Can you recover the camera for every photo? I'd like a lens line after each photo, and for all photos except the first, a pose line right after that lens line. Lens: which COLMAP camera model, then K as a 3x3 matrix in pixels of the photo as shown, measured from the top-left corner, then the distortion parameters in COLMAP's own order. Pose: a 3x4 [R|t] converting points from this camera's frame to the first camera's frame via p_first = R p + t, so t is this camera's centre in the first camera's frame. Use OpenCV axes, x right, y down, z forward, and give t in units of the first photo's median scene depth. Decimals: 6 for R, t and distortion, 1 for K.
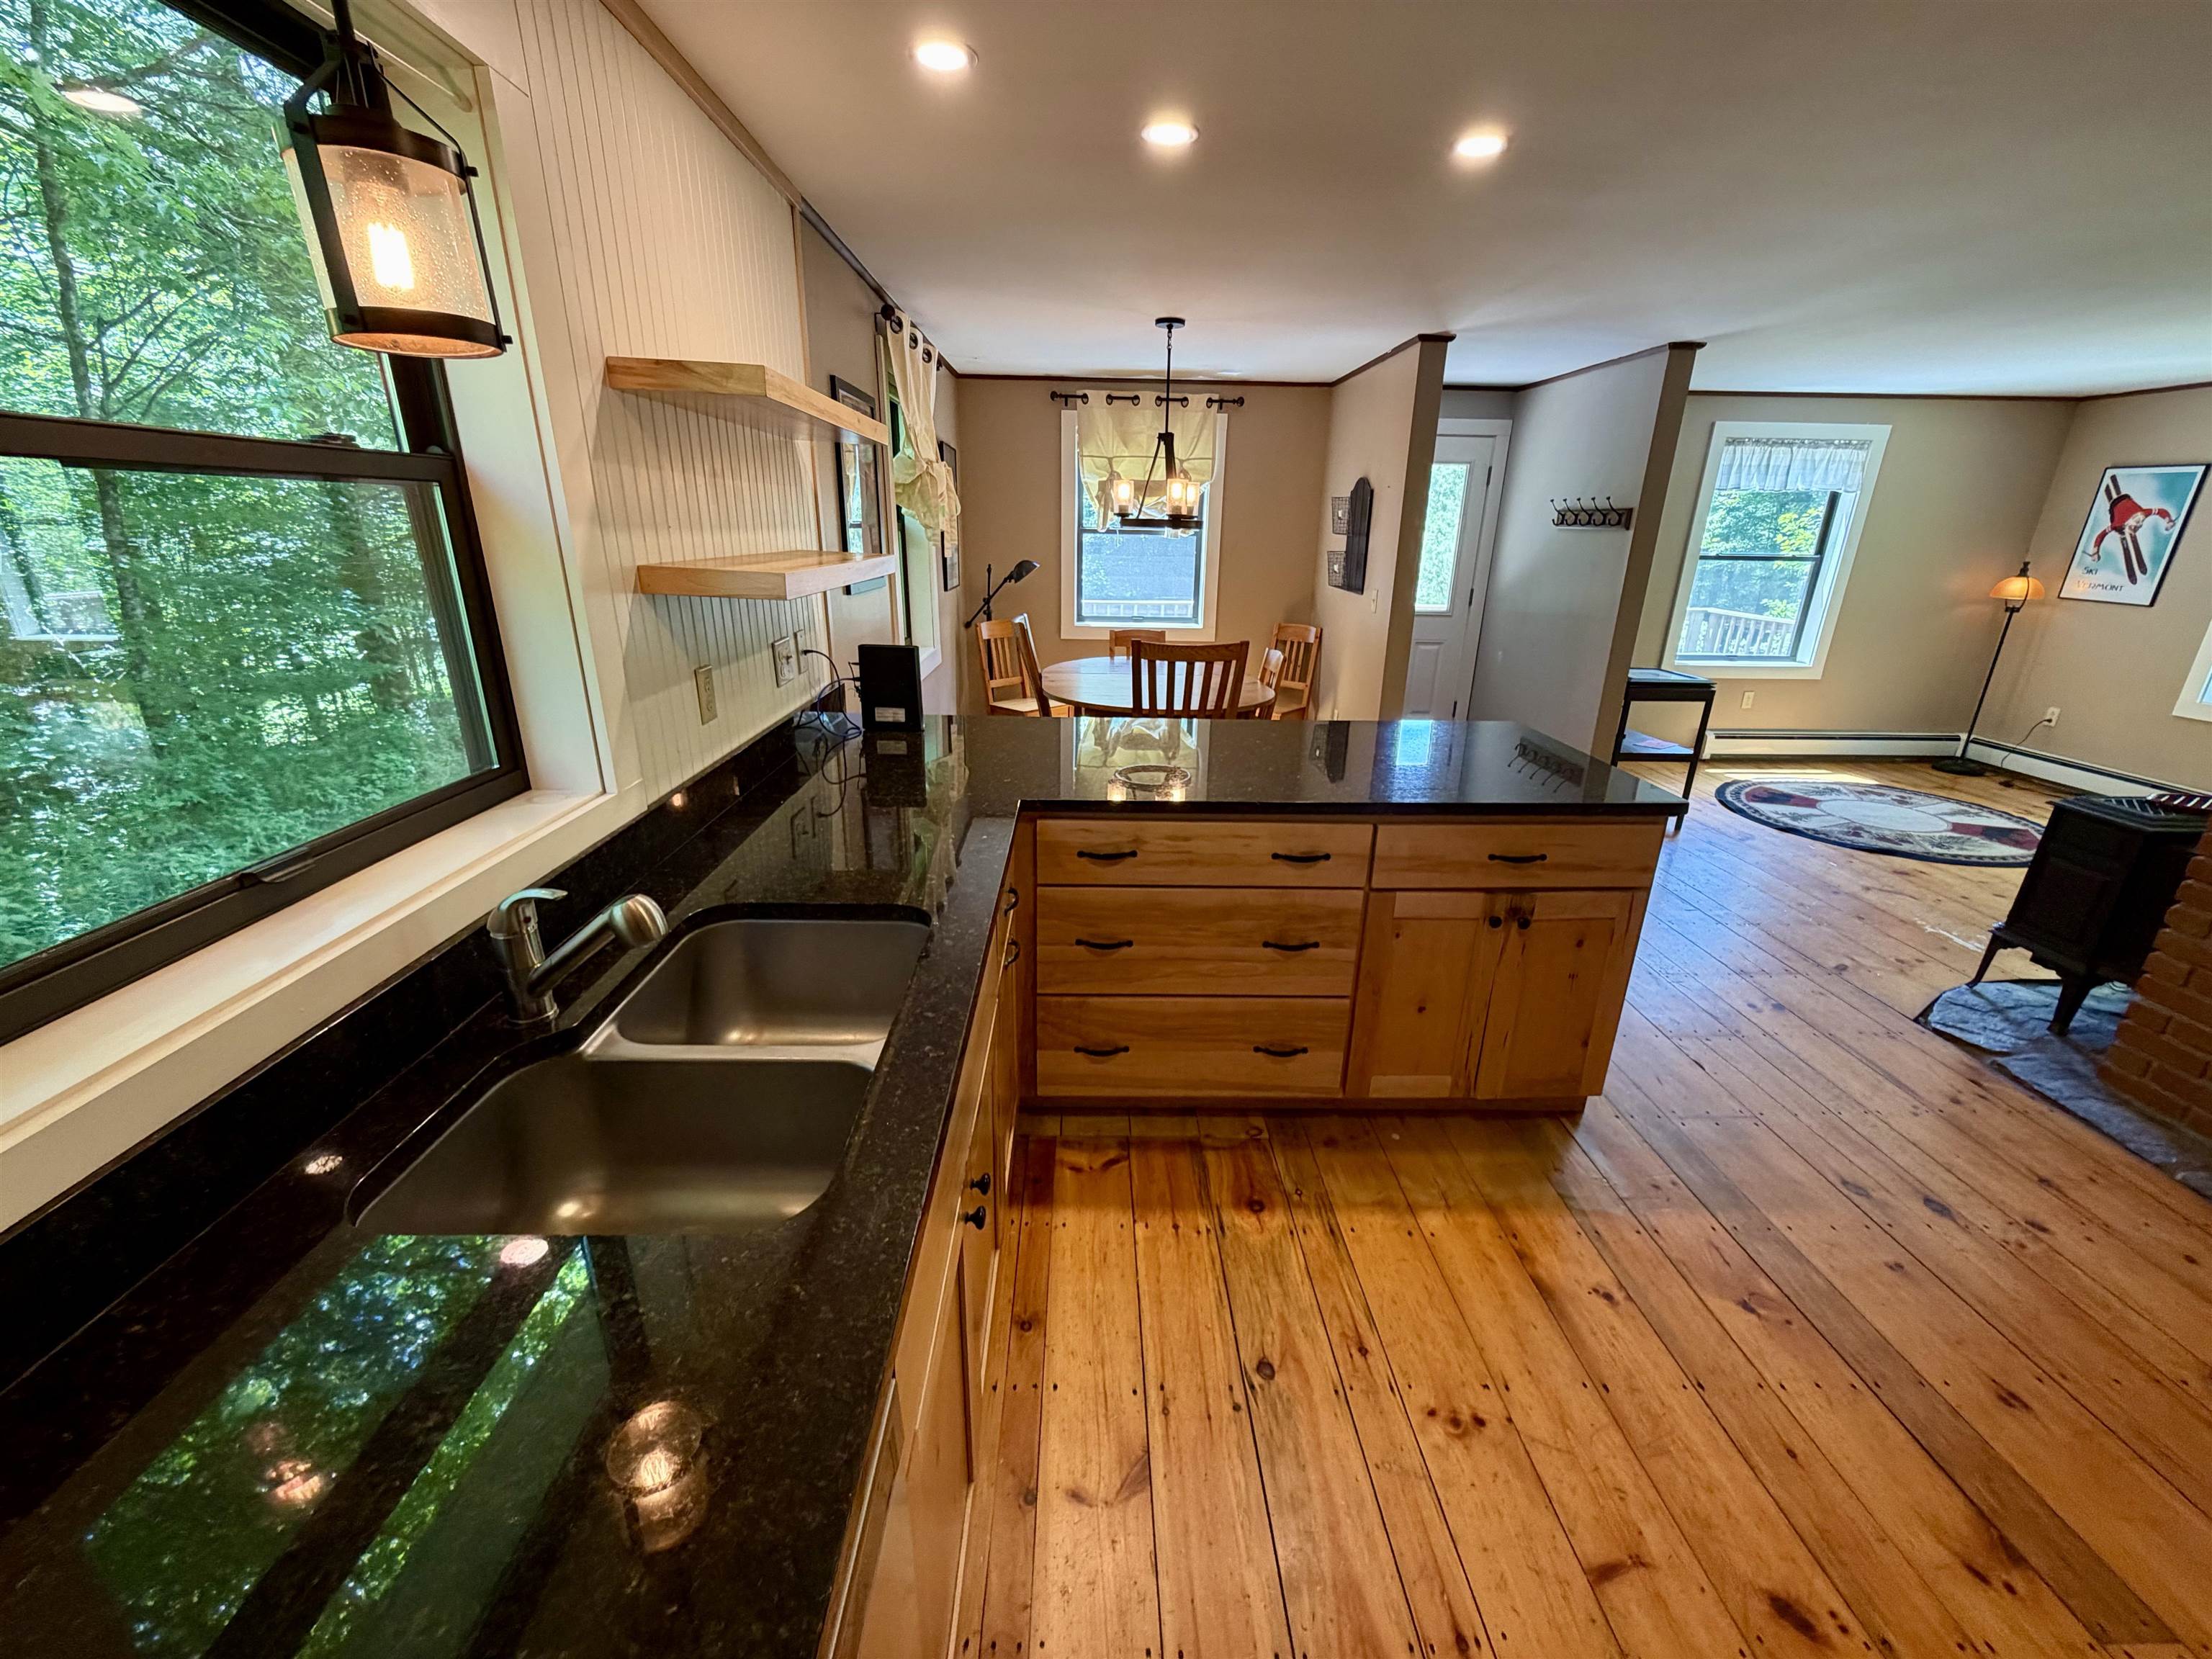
lens RADIAL K [[882.7, 0, 1110.2], [0, 882.7, 829.2], [0, 0, 1]] dist [0.001412, -0.000299]
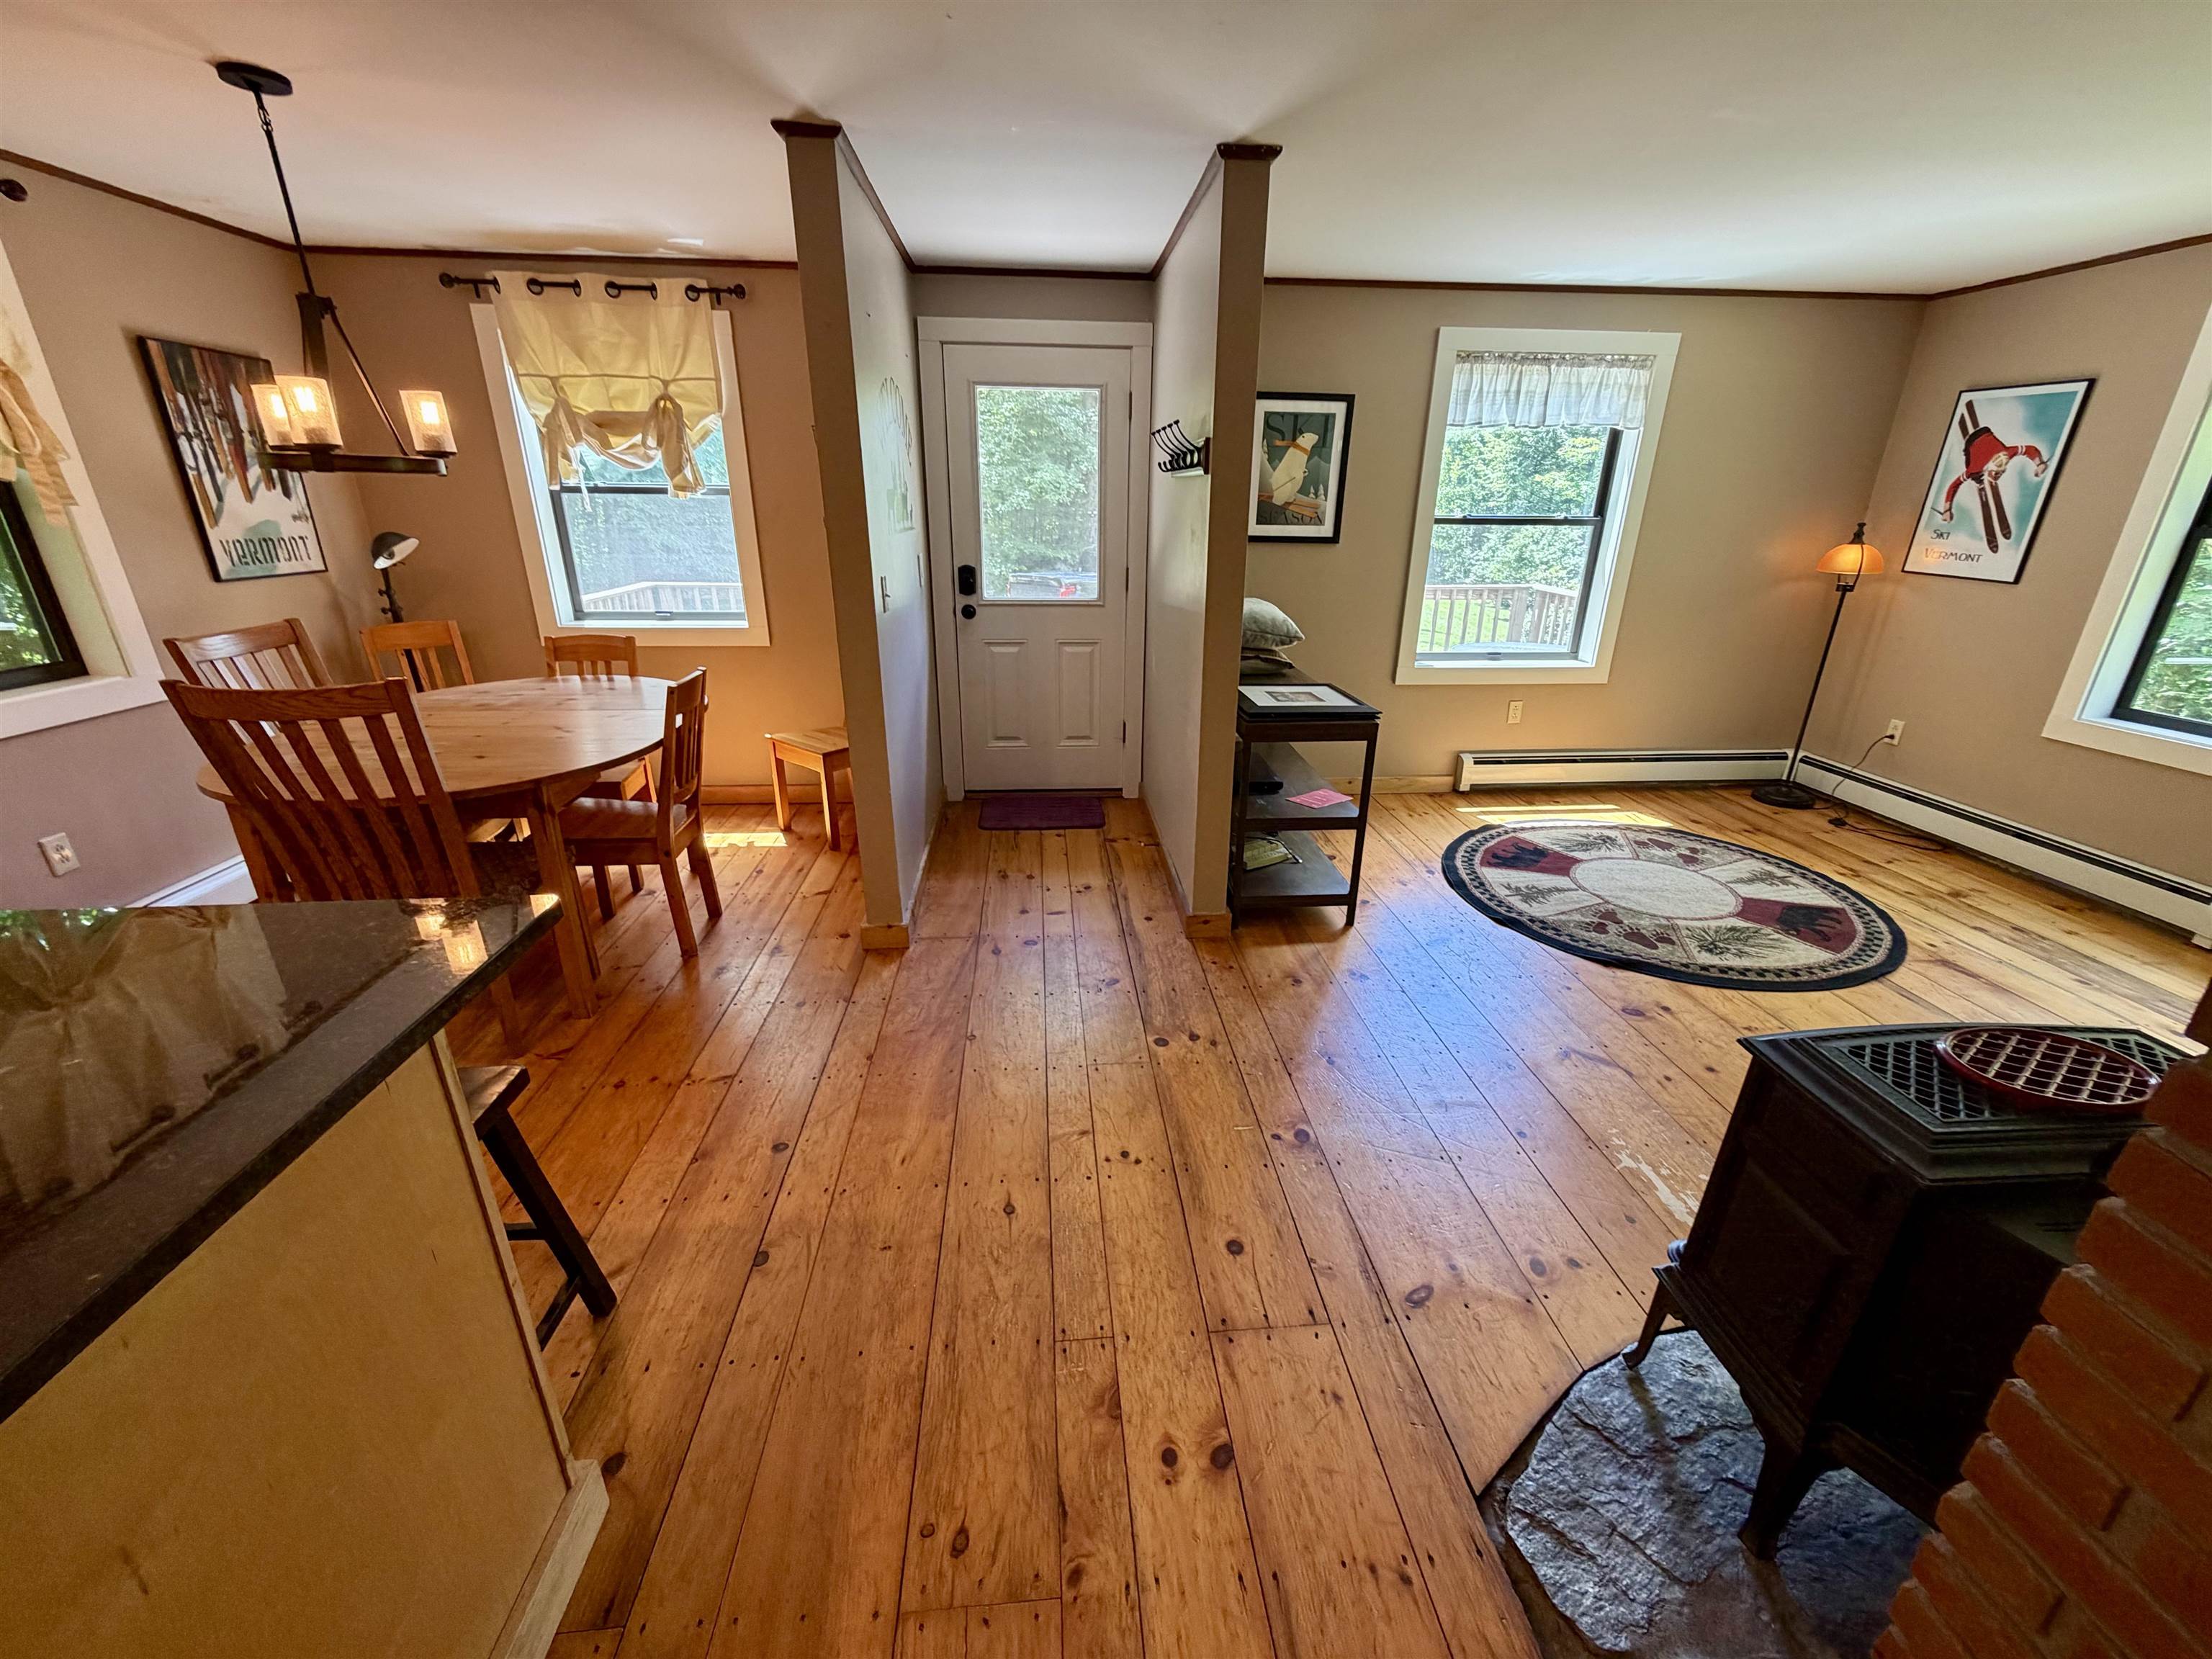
lens RADIAL K [[882.7, 0, 1111.5], [0, 882.7, 828.6], [0, 0, 1]] dist [0.001412, -0.000299]
pose [[0.998350, -0.025977, 0.051205, 0.383391], [0.024546, 0.999296, 0.028384, -0.087343], [-0.051907, -0.027081, 0.998285, 0.301251]]
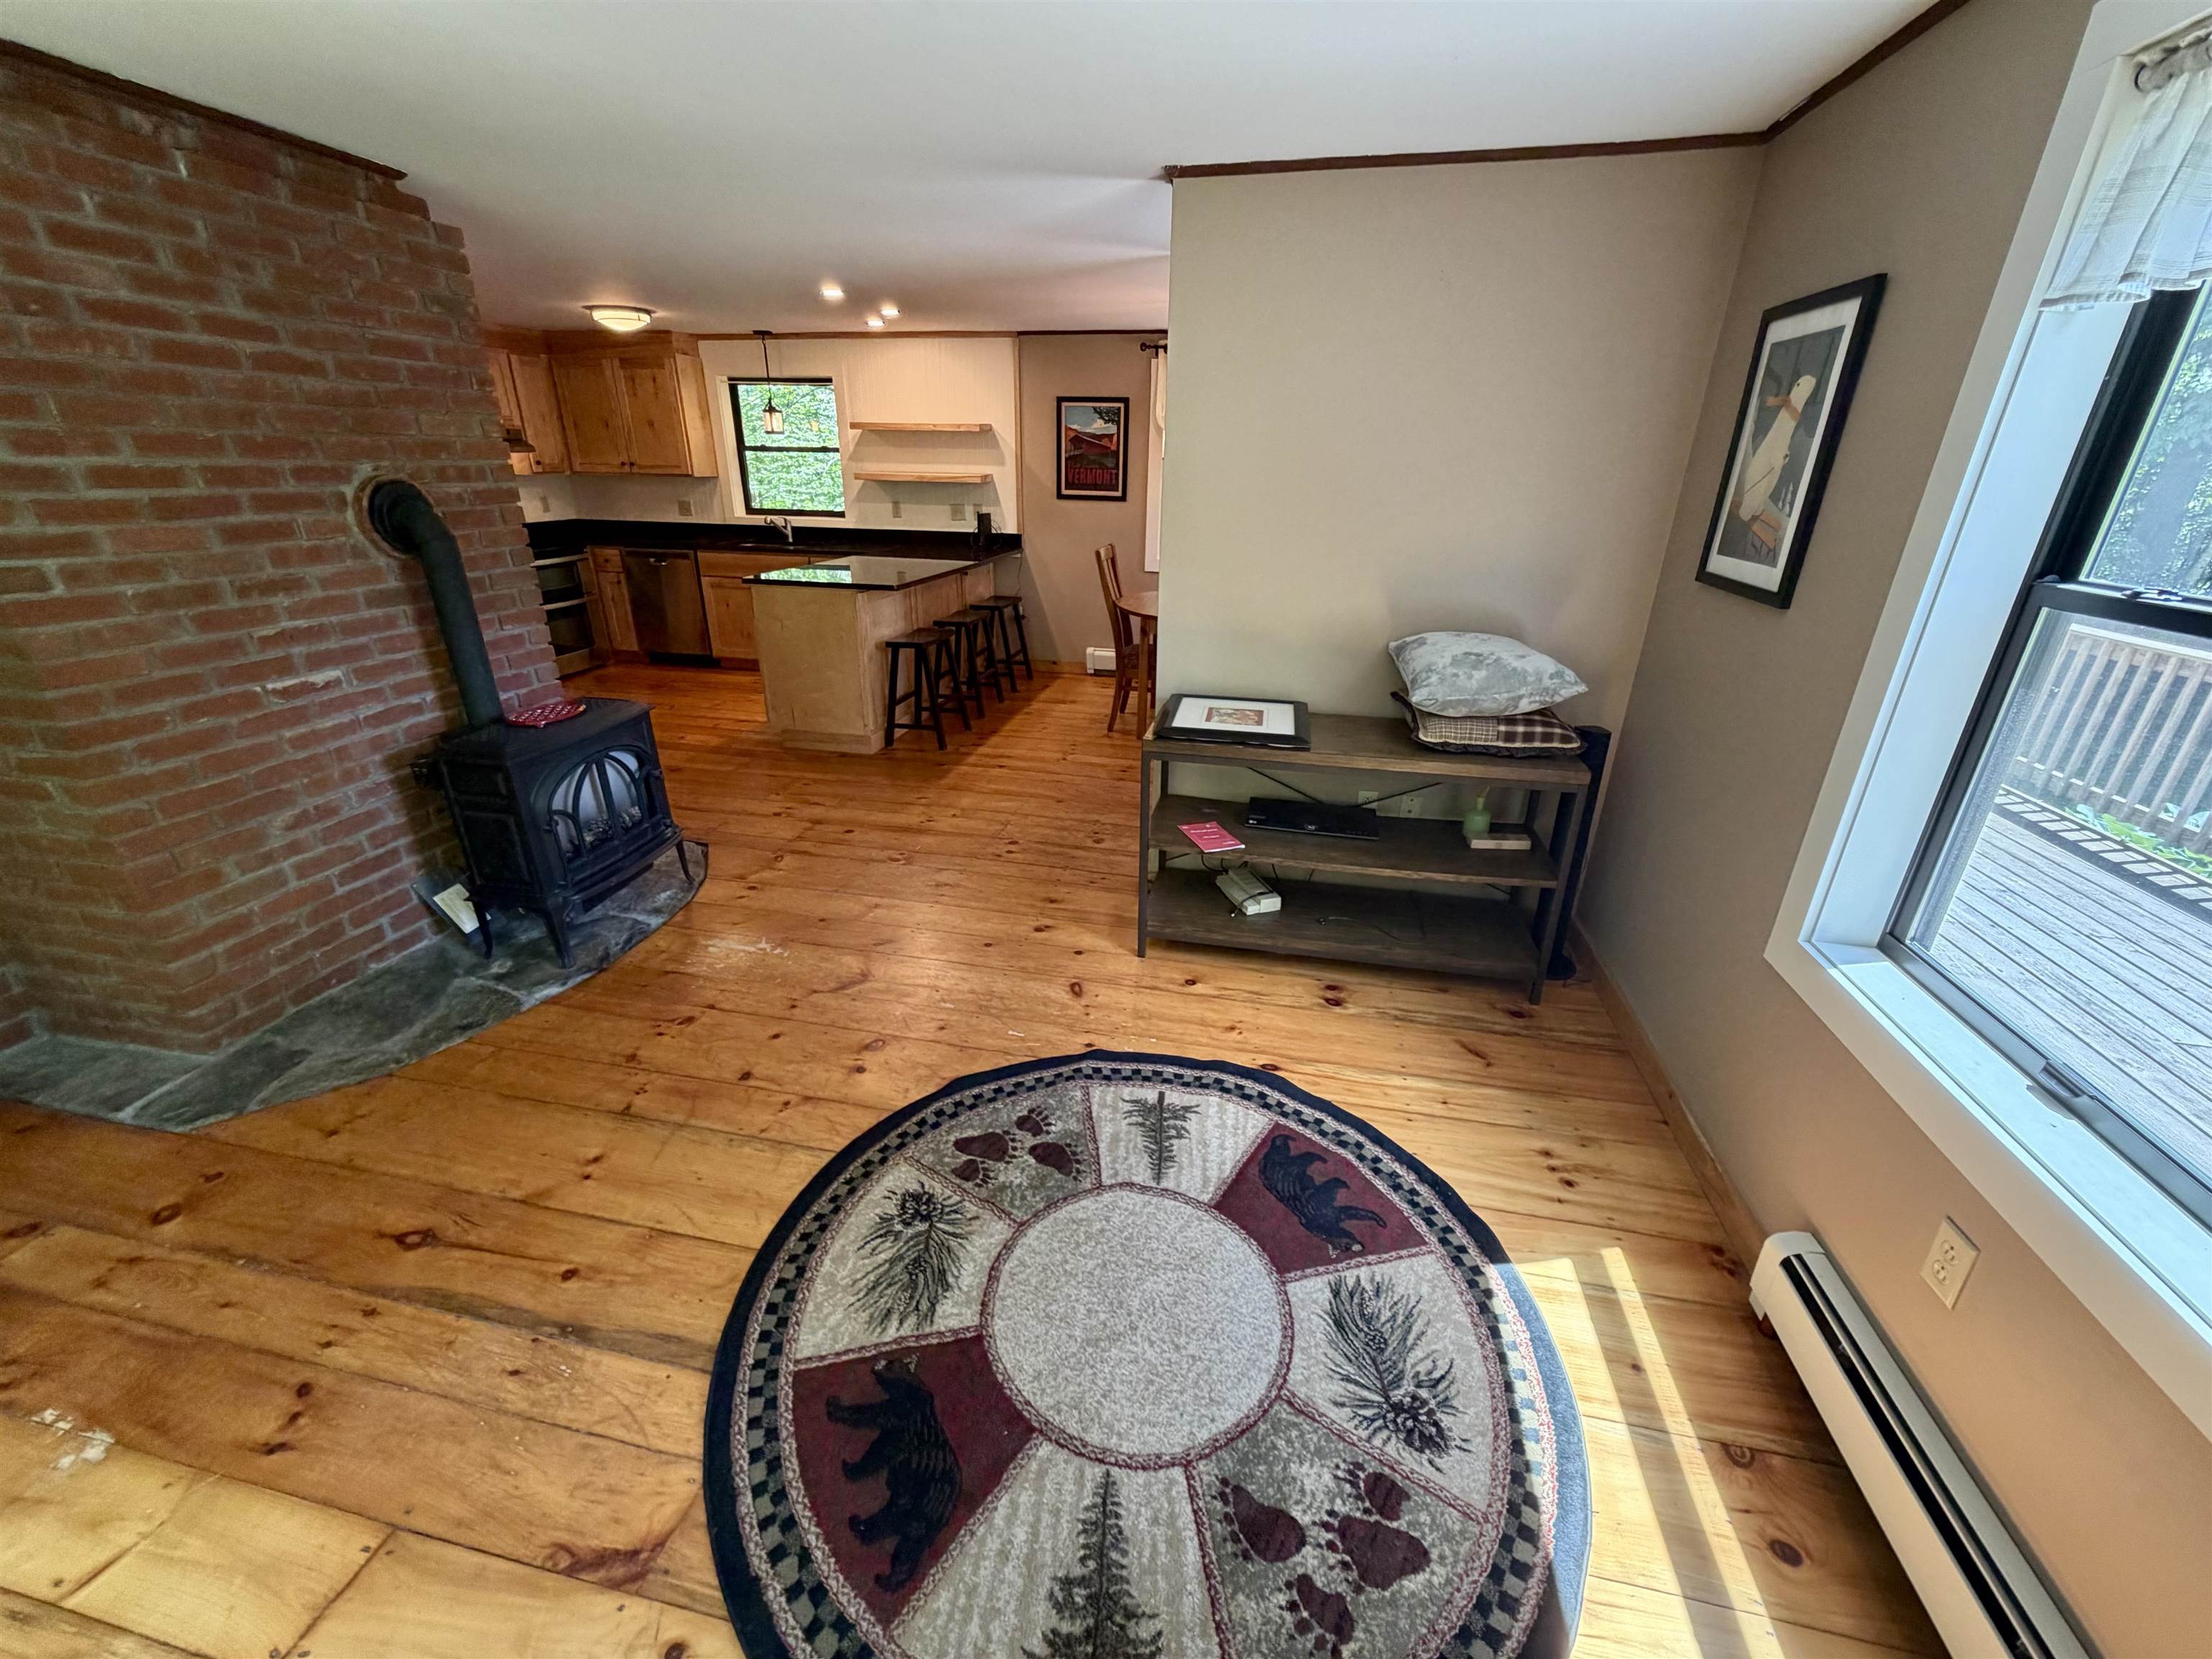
lens RADIAL K [[882.7, 0, 1108.3], [0, 882.7, 828.3], [0, 0, 1]] dist [0.001412, -0.000299]
pose [[-0.229989, 0.356054, -0.905721, 1.057022], [-0.338984, 0.843077, 0.417506, -0.294106], [0.912247, 0.403047, -0.073202, 0.886628]]
